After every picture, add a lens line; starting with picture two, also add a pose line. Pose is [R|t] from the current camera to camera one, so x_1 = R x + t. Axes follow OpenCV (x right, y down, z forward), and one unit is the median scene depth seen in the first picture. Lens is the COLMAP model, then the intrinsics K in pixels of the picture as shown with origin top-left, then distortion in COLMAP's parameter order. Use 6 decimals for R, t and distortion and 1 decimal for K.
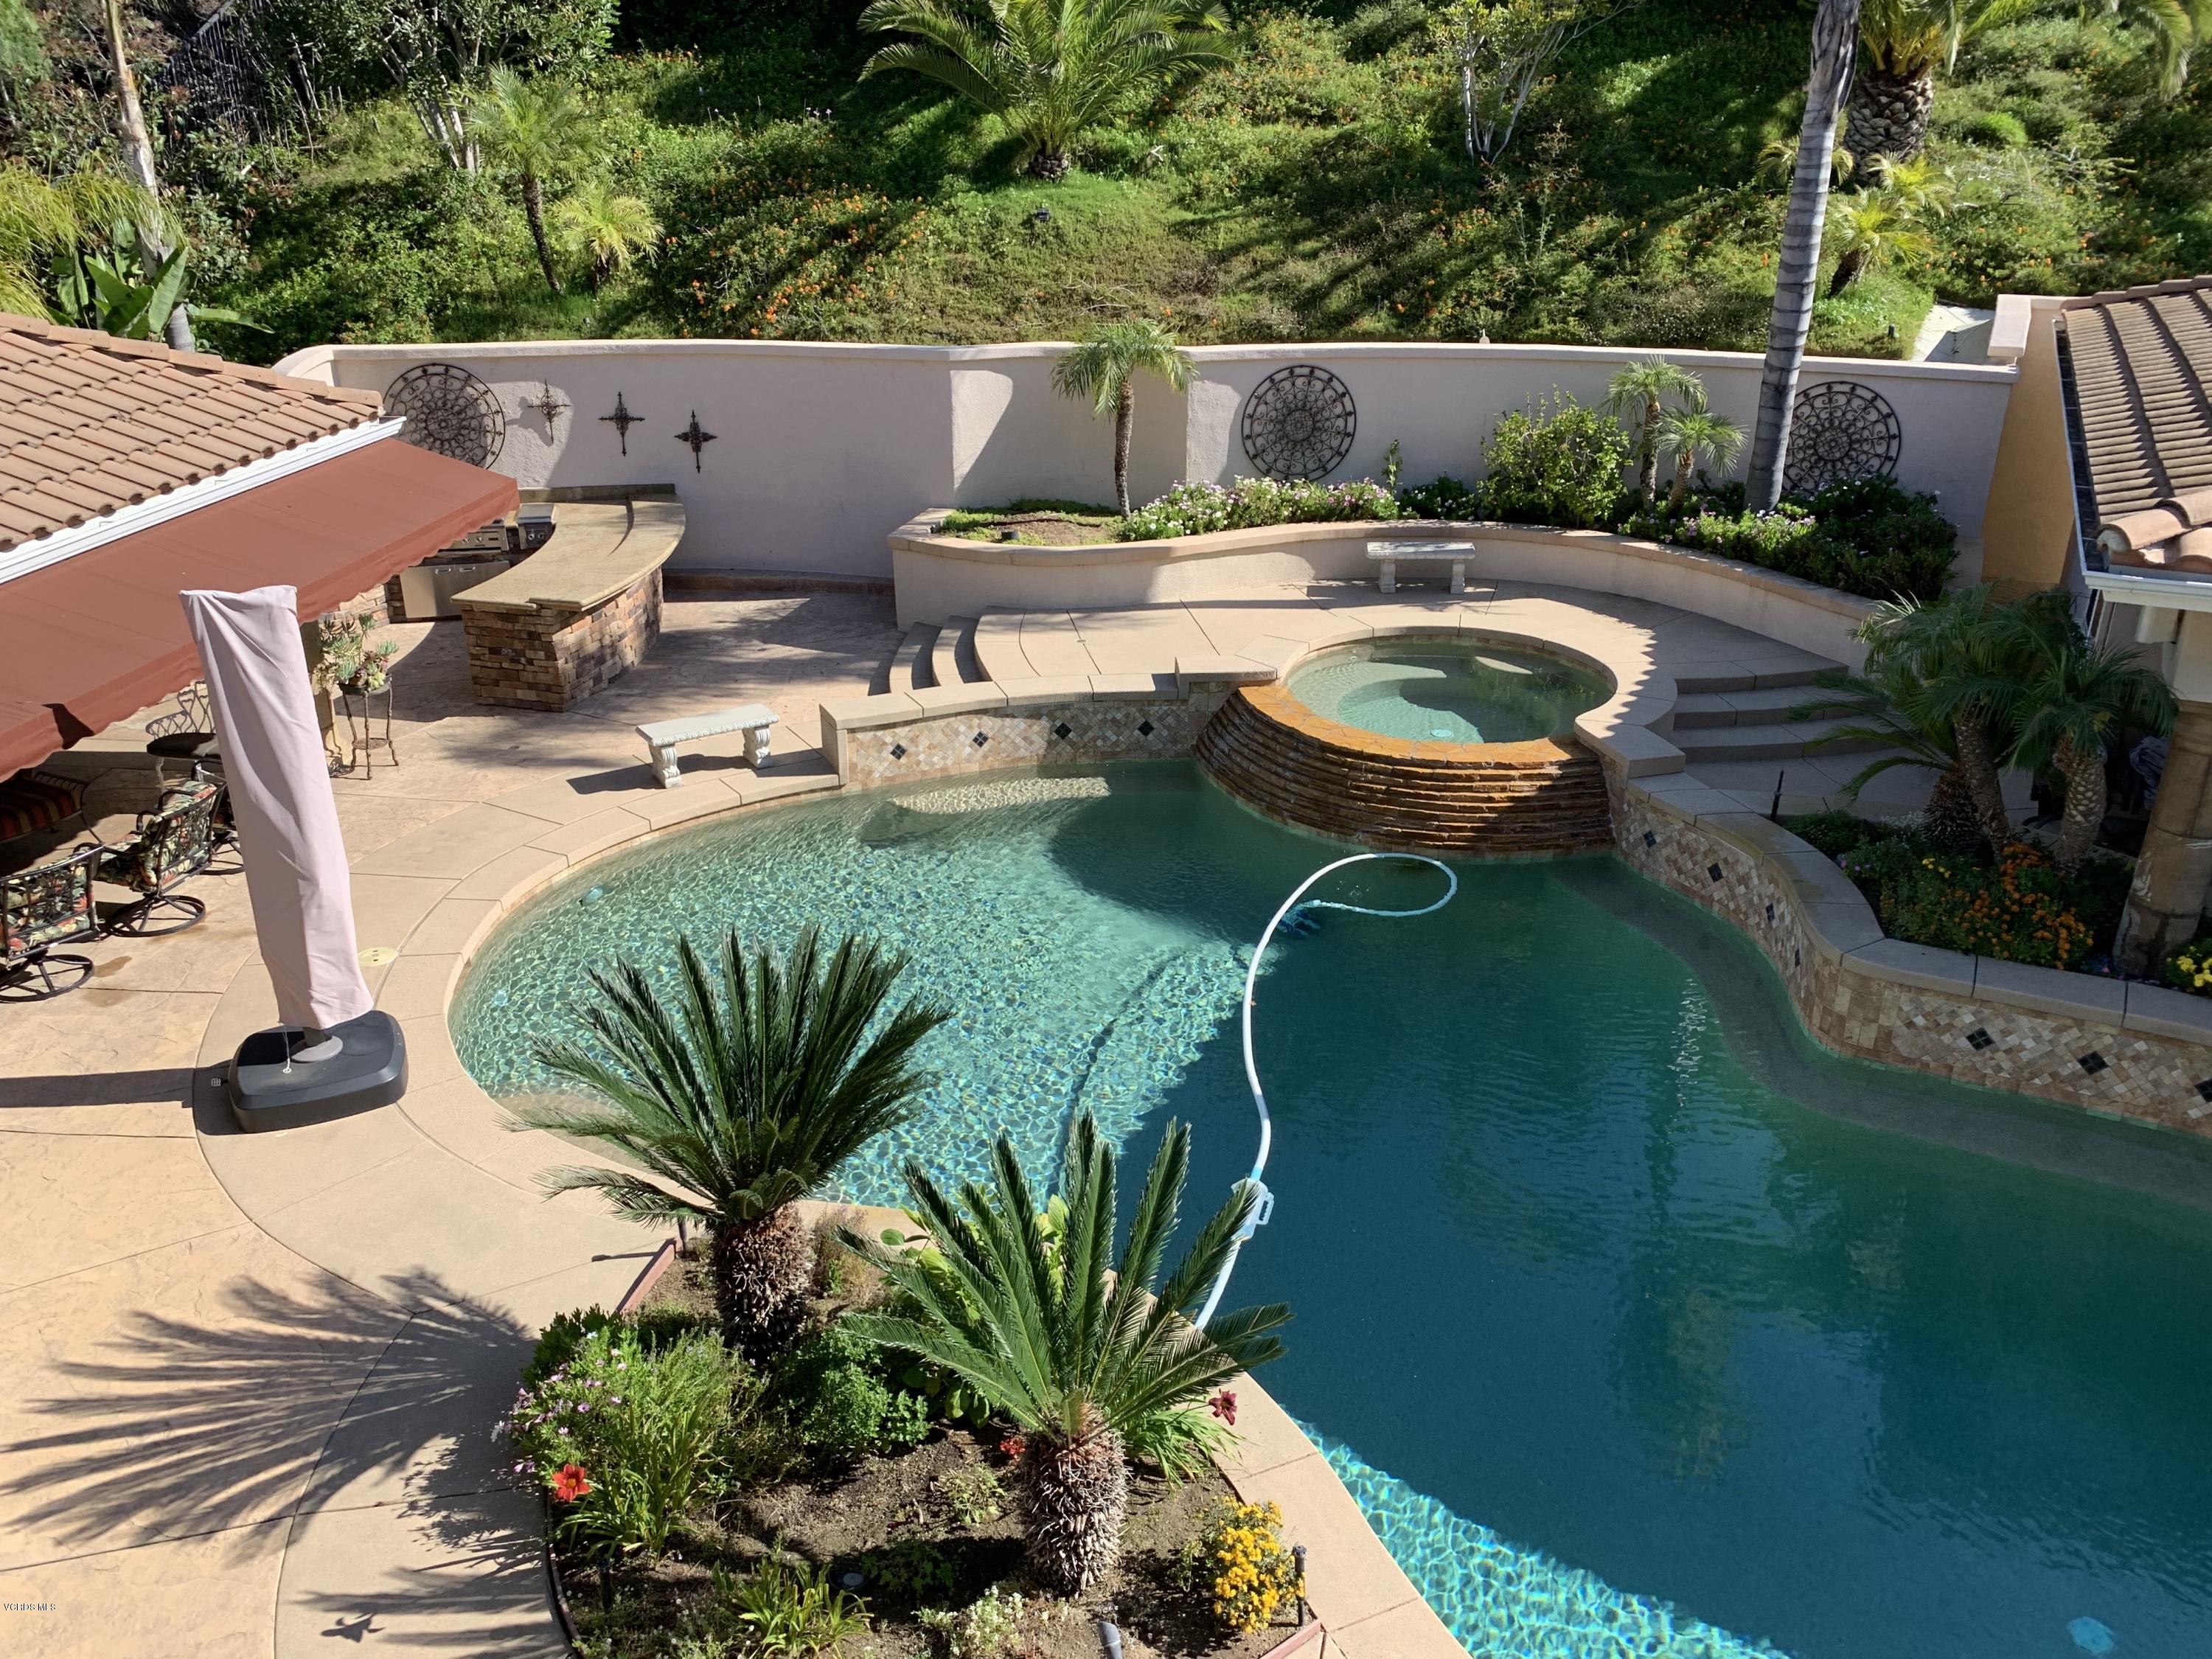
lens RADIAL K [[1699.1, 0, 1095.4], [0, 1699.1, 826.6], [0, 0, 1]] dist [0.010601, -0.006296]
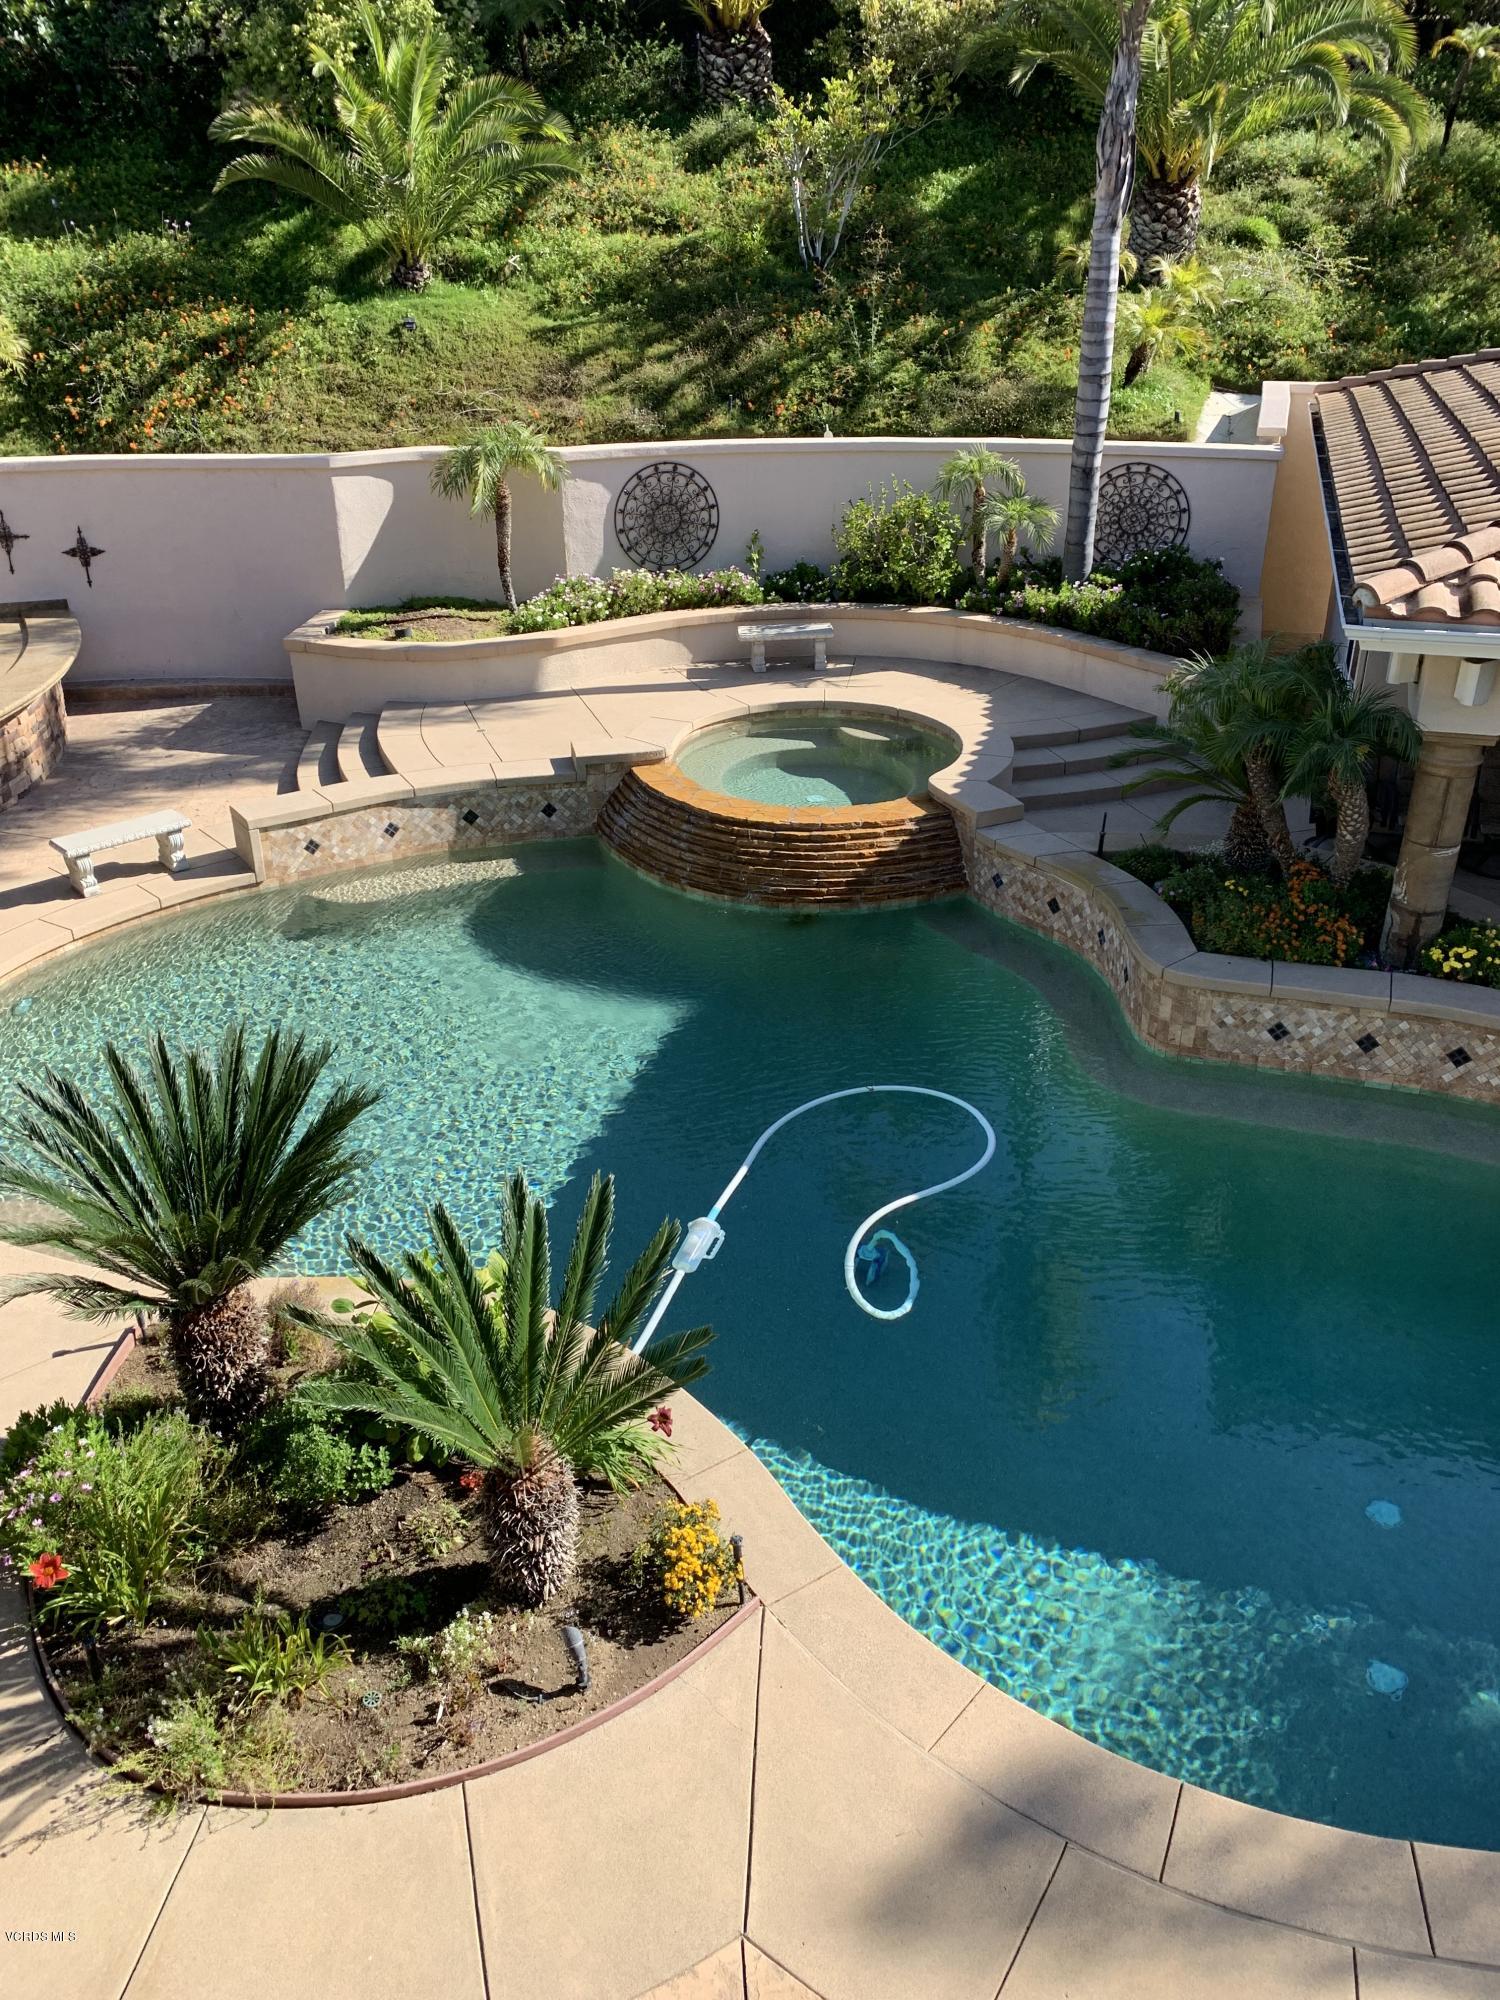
lens RADIAL K [[1530.2, 0, 741.0], [0, 1530.2, 1005.1], [0, 0, 1]] dist [0.004527, 0.006686]
pose [[0.986427, -0.081765, 0.142398, 0.002888], [0.070922, 0.994299, 0.079627, -0.002822], [-0.148097, -0.068447, 0.986601, 0.009110]]
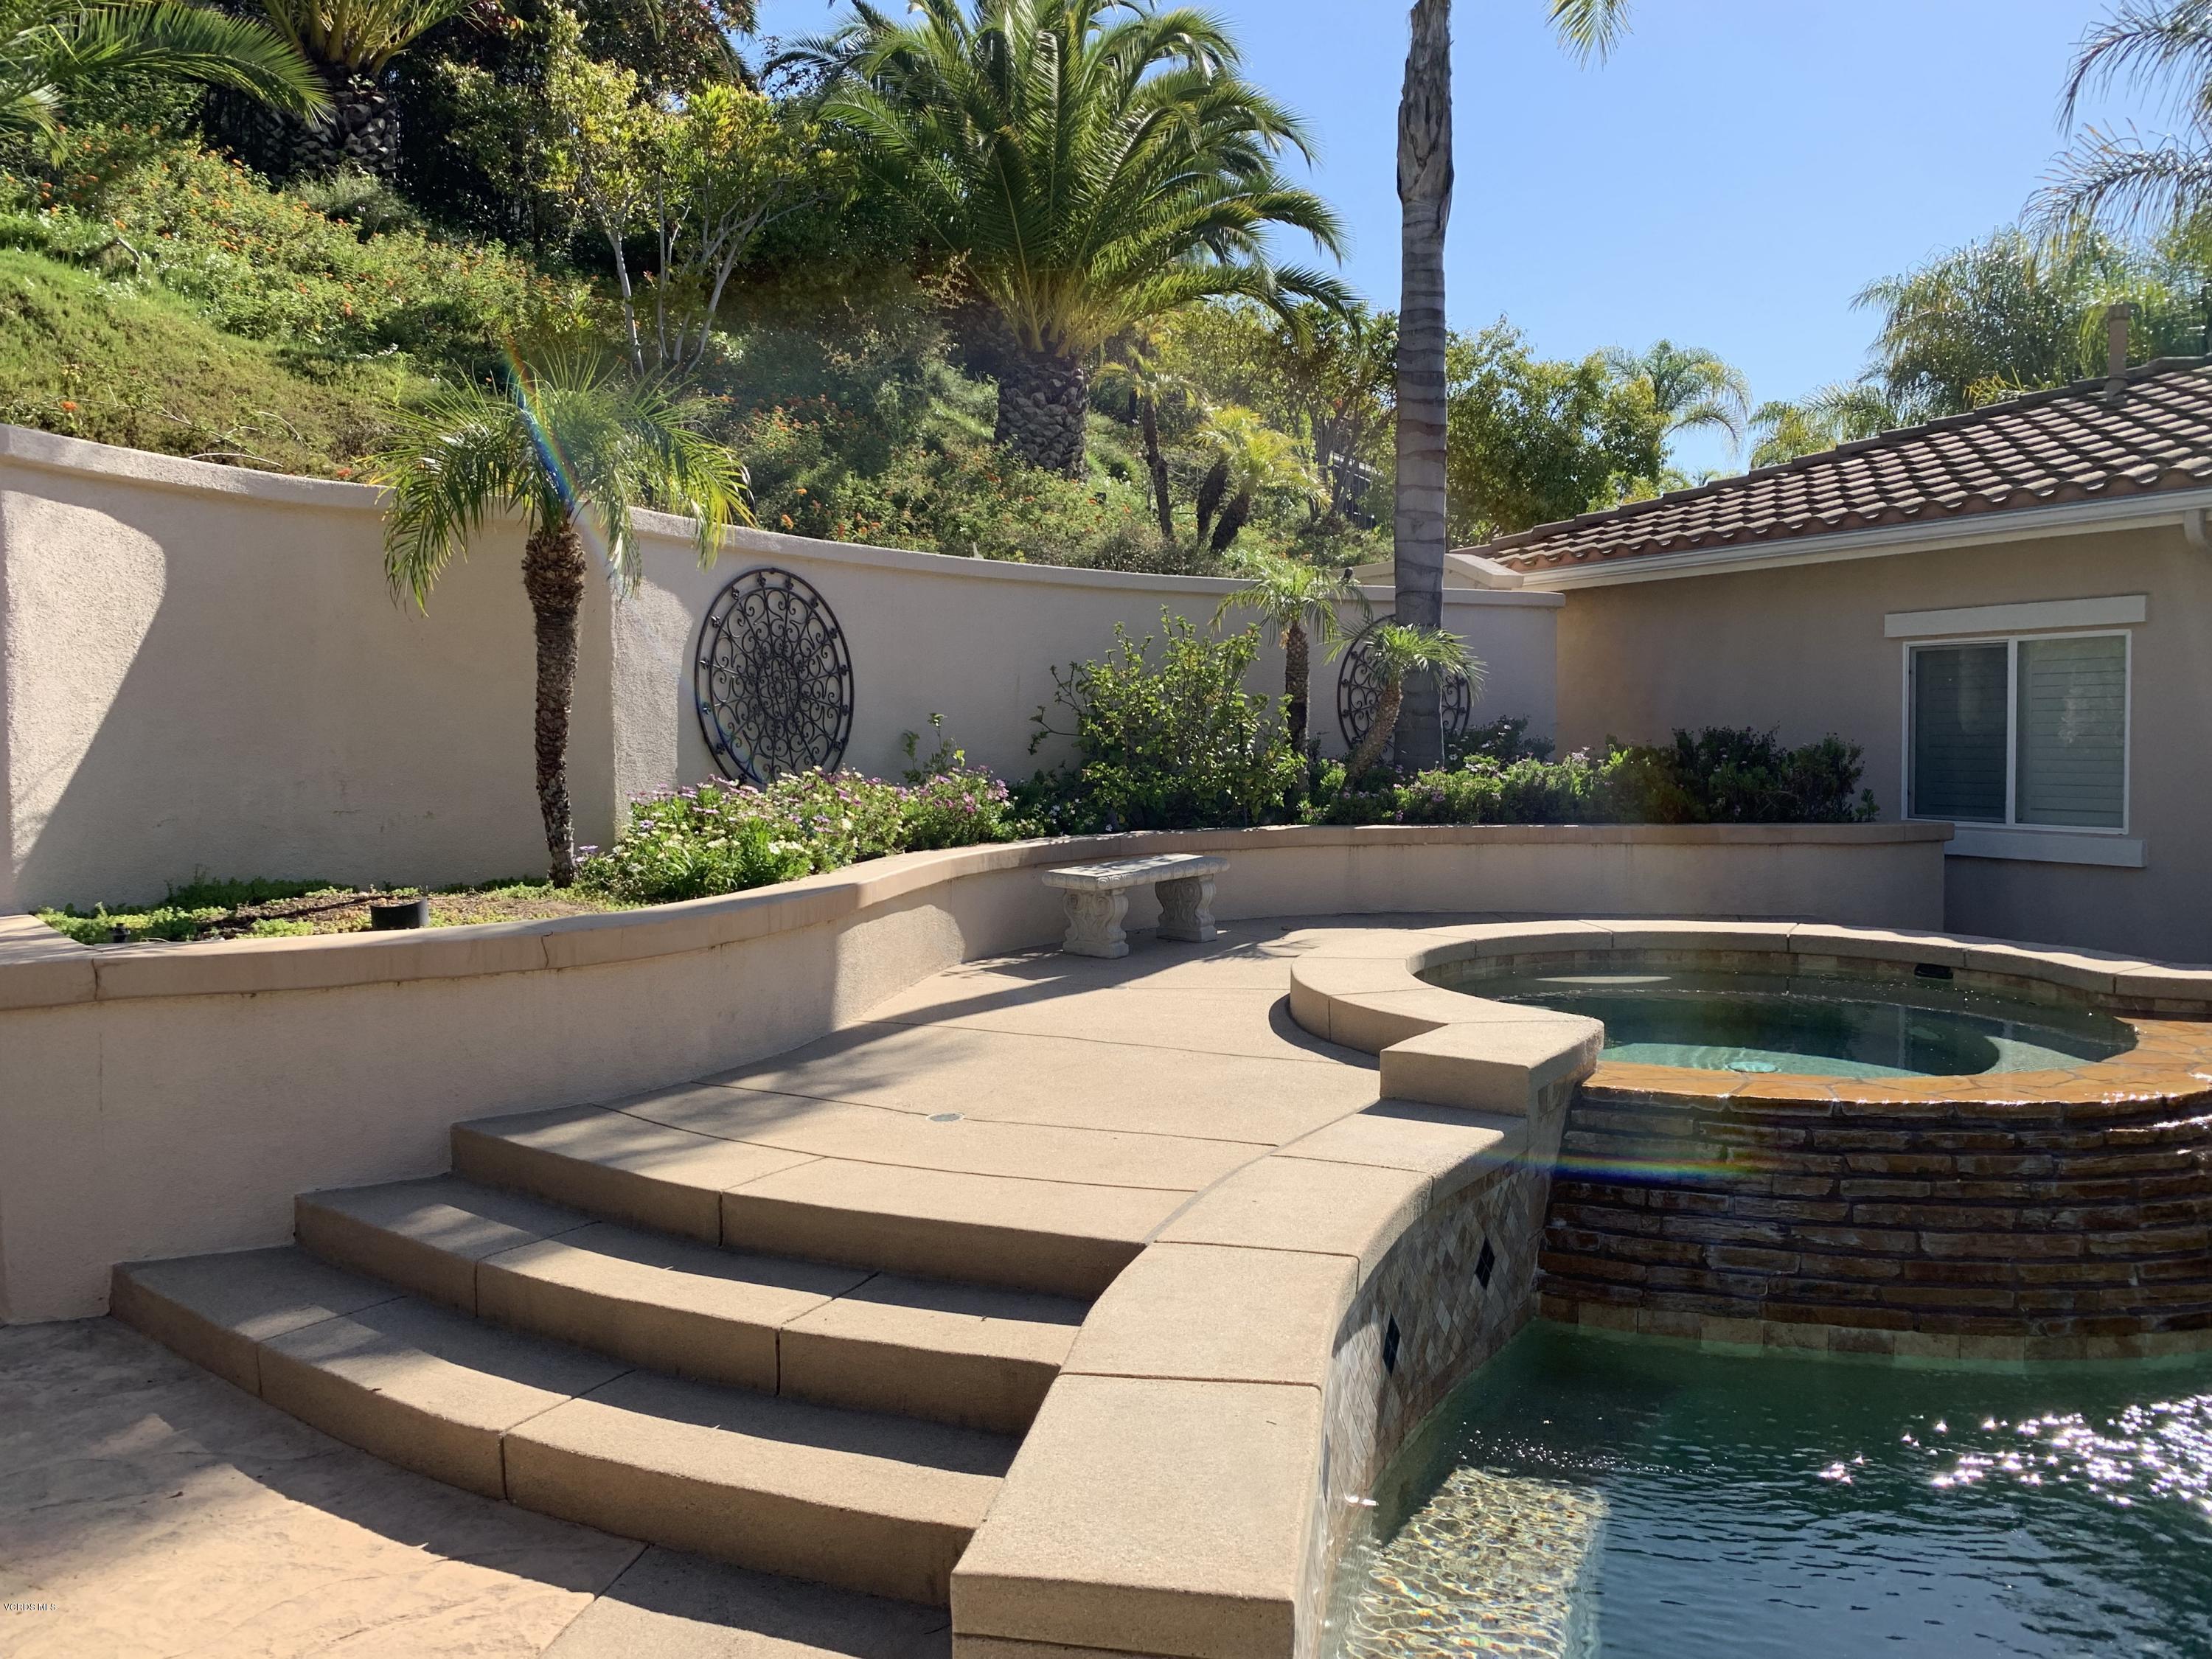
lens RADIAL K [[1694.2, 0, 1106.0], [0, 1694.2, 829.5], [0, 0, 1]] dist [0.036416, -0.024397]
pose [[0.599699, -0.056014, 0.798263, -0.680041], [0.322018, 0.930107, -0.176652, -0.247725], [-0.732575, 0.362992, 0.575822, 2.046436]]
